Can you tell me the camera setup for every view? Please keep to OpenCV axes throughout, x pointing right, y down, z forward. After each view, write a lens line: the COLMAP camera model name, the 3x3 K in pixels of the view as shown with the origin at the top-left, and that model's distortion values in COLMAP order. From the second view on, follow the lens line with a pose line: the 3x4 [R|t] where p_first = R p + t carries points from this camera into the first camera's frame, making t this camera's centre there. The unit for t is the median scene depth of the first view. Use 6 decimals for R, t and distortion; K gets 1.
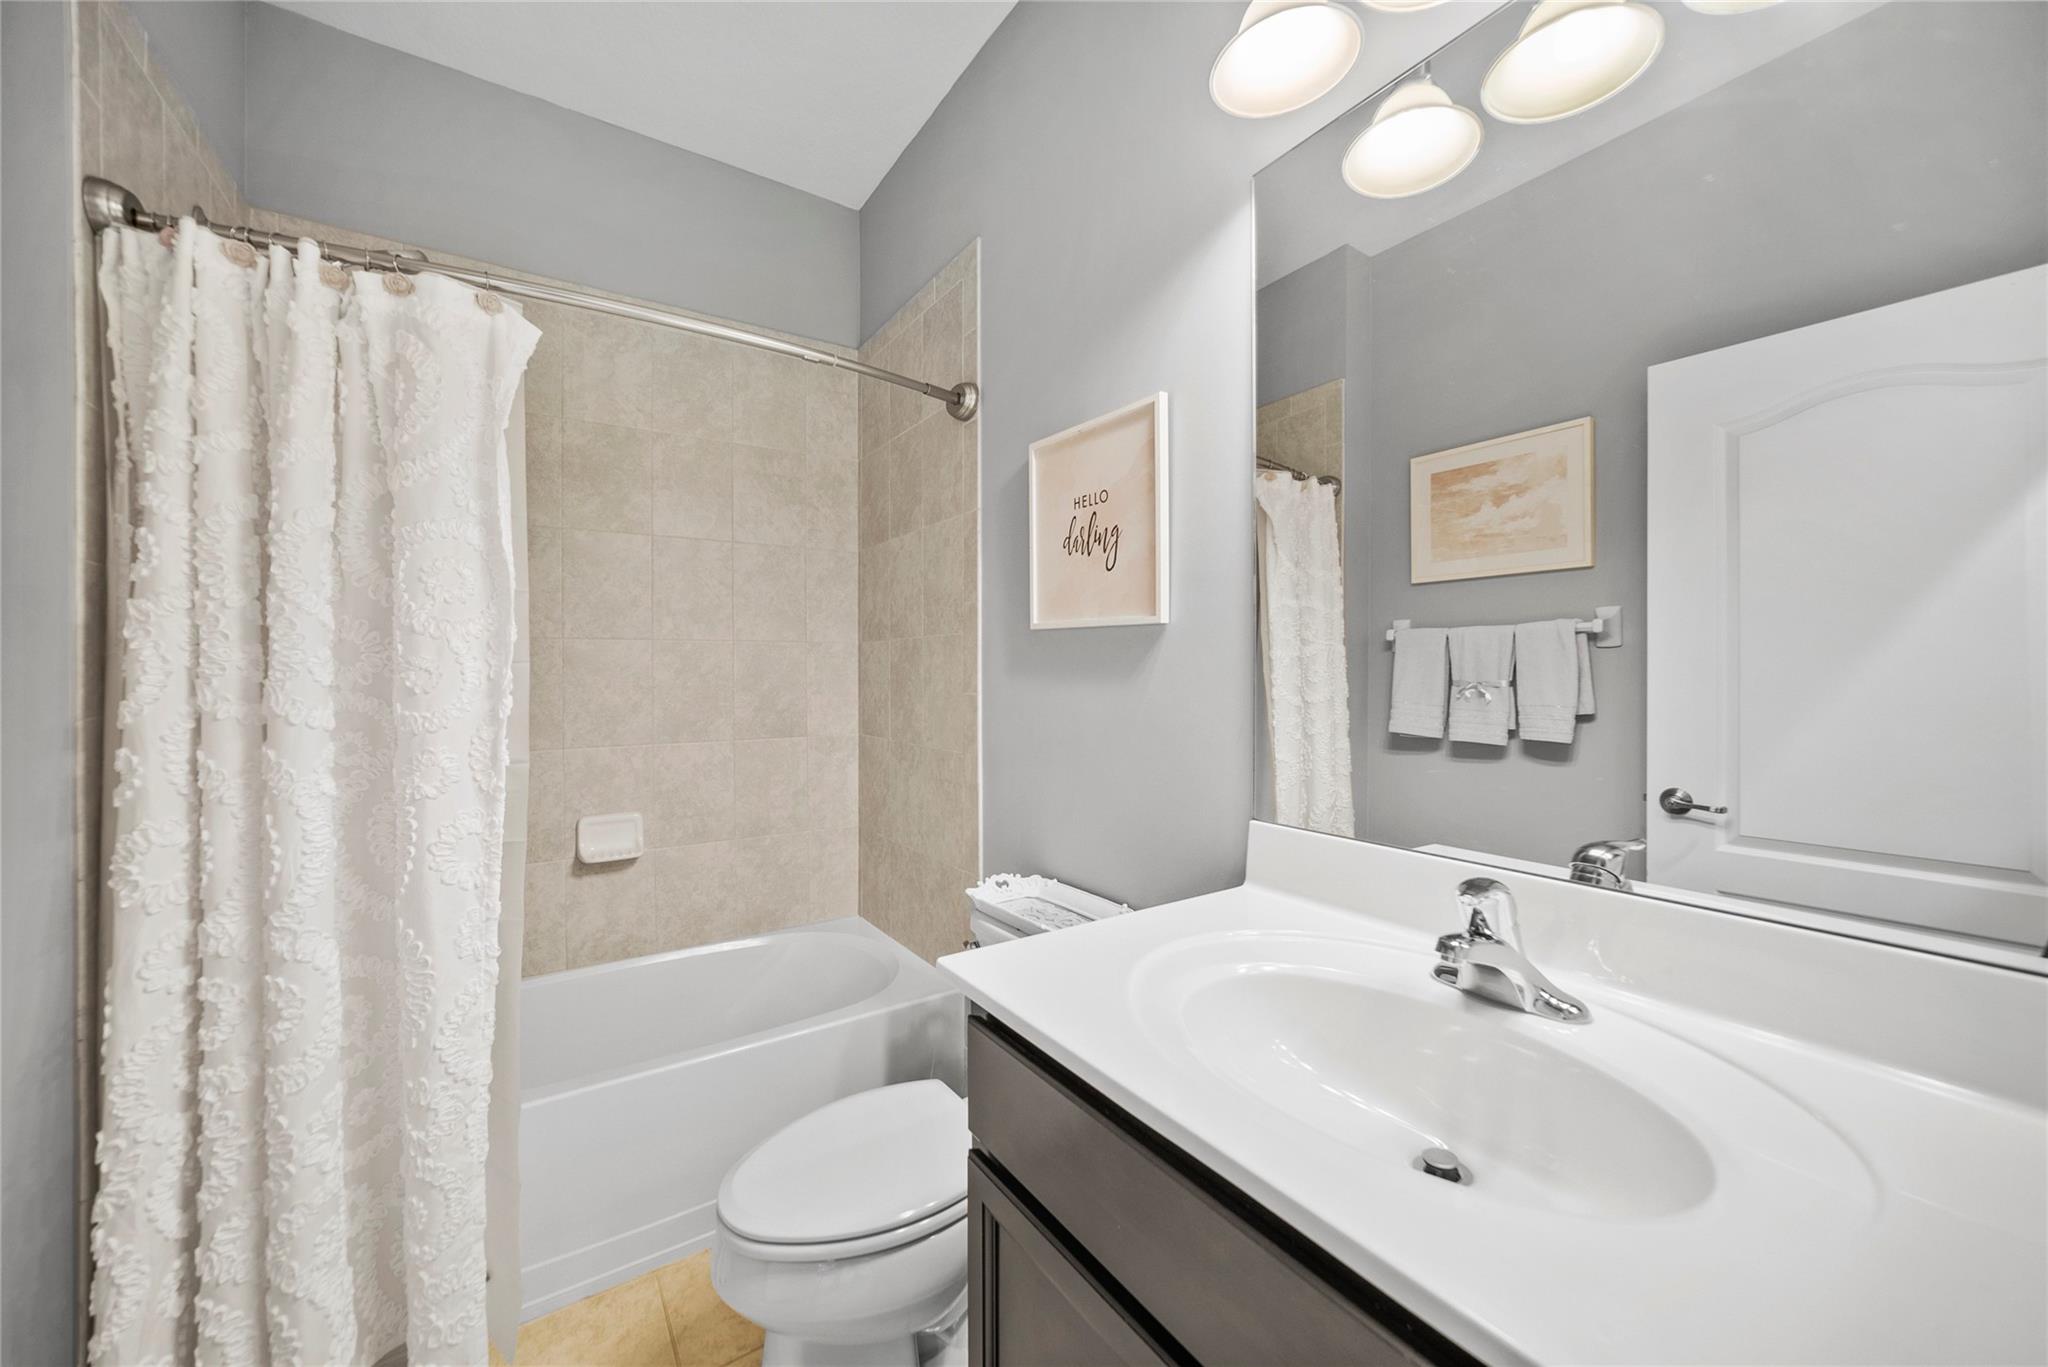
lens RADIAL K [[748.1, 0, 993.3], [0, 748.1, 670.4], [0, 0, 1]] dist [-0.011265, 0.002967]
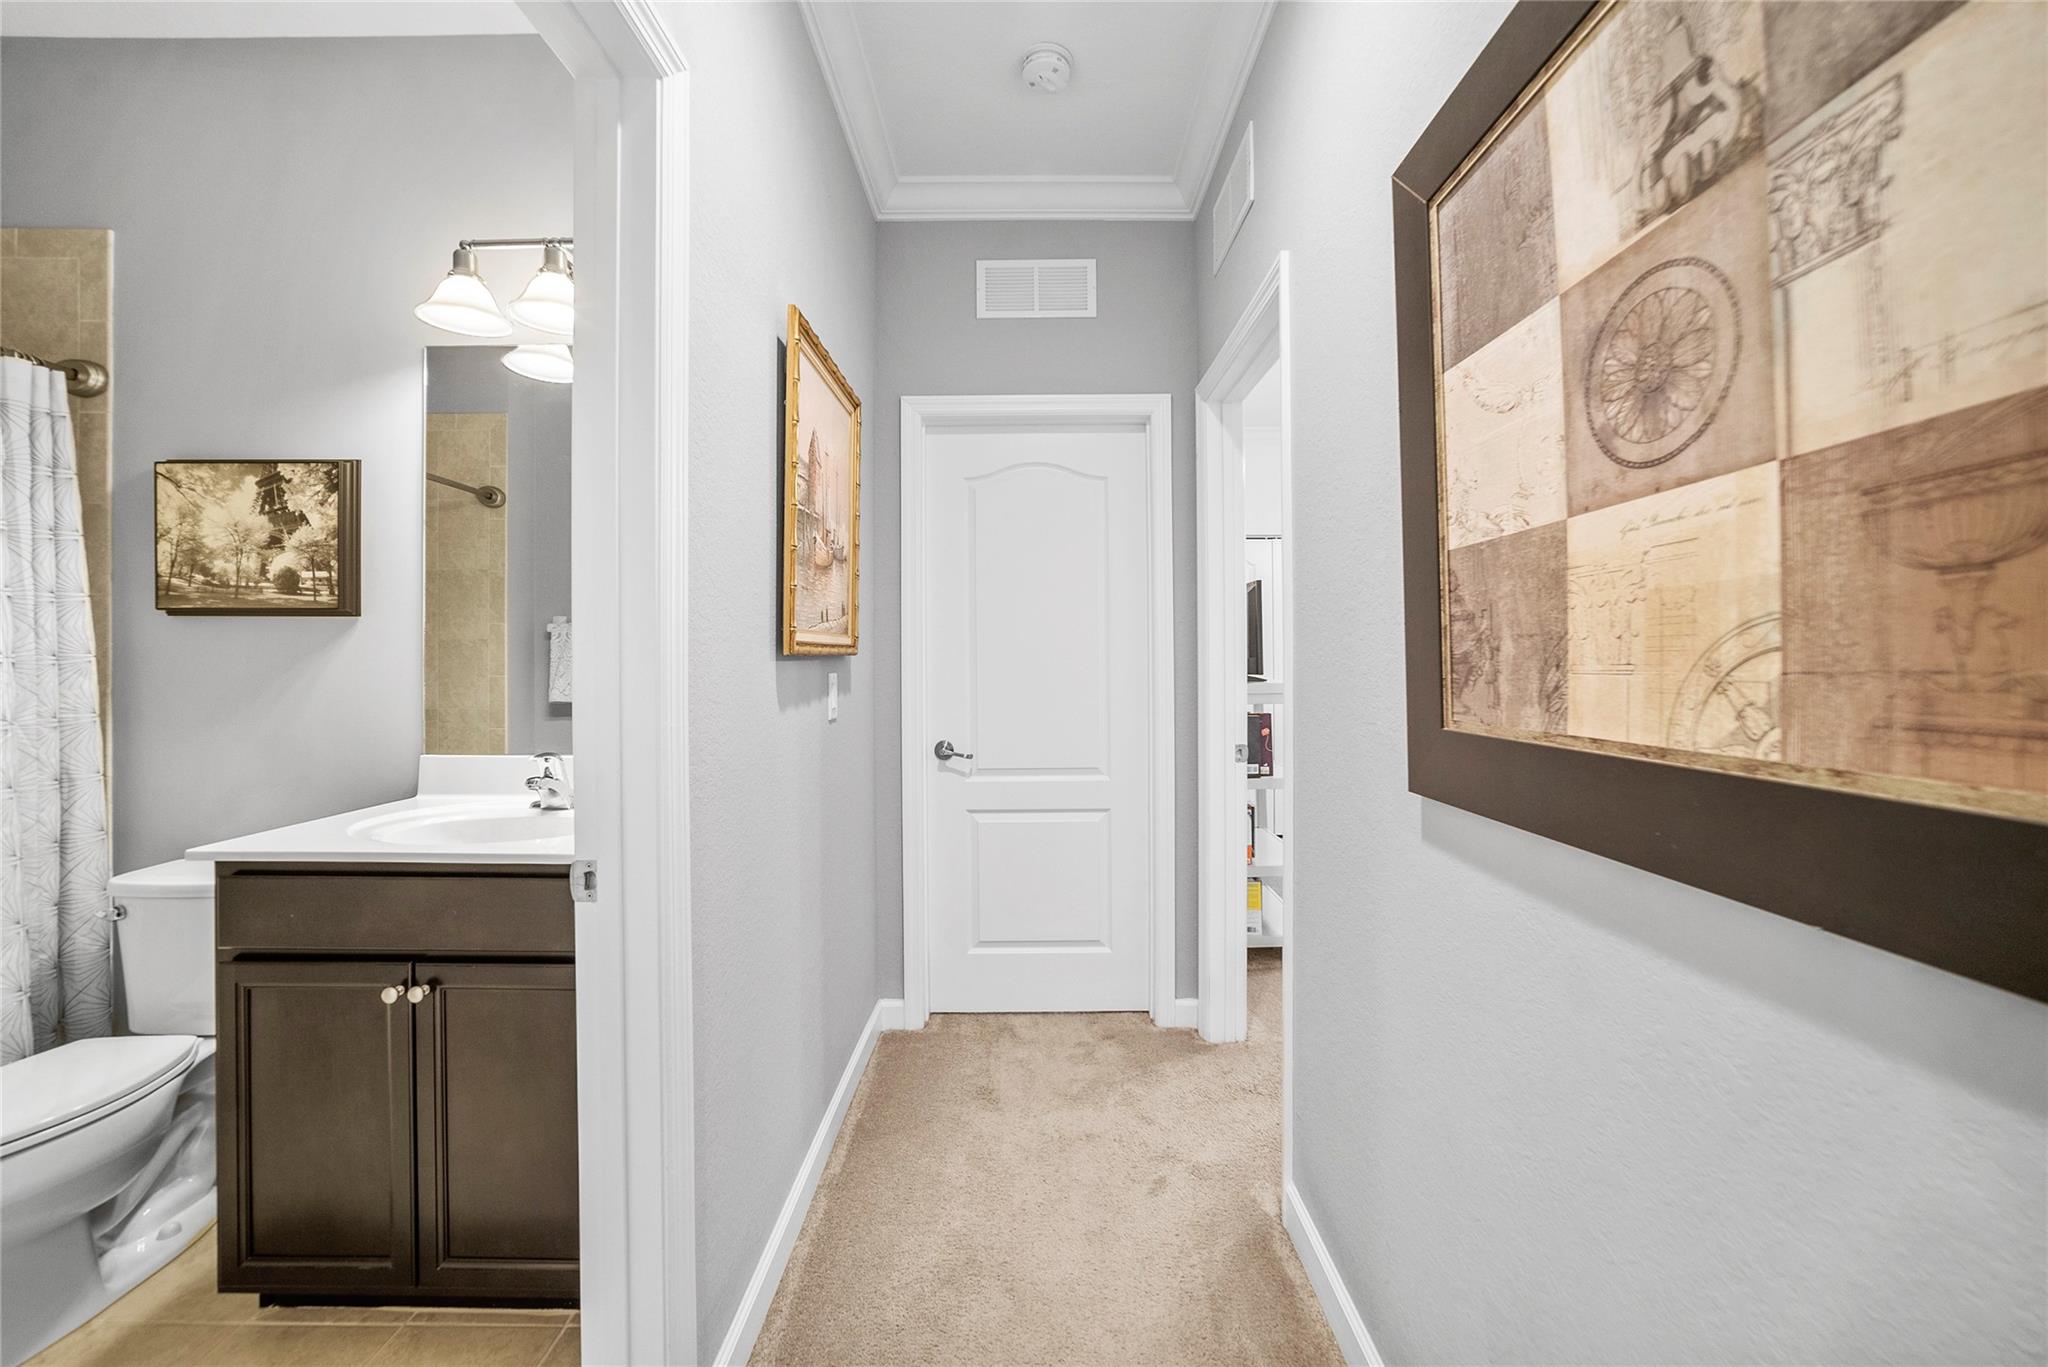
lens RADIAL K [[748.1, 0, 991.1], [0, 748.1, 647.0], [0, 0, 1]] dist [-0.011265, 0.002967]
pose [[0.546893, 0.015747, 0.837054, -0.434094], [-0.011001, 0.999872, -0.011623, -0.025049], [-0.837130, -0.002852, 0.546996, -1.165390]]
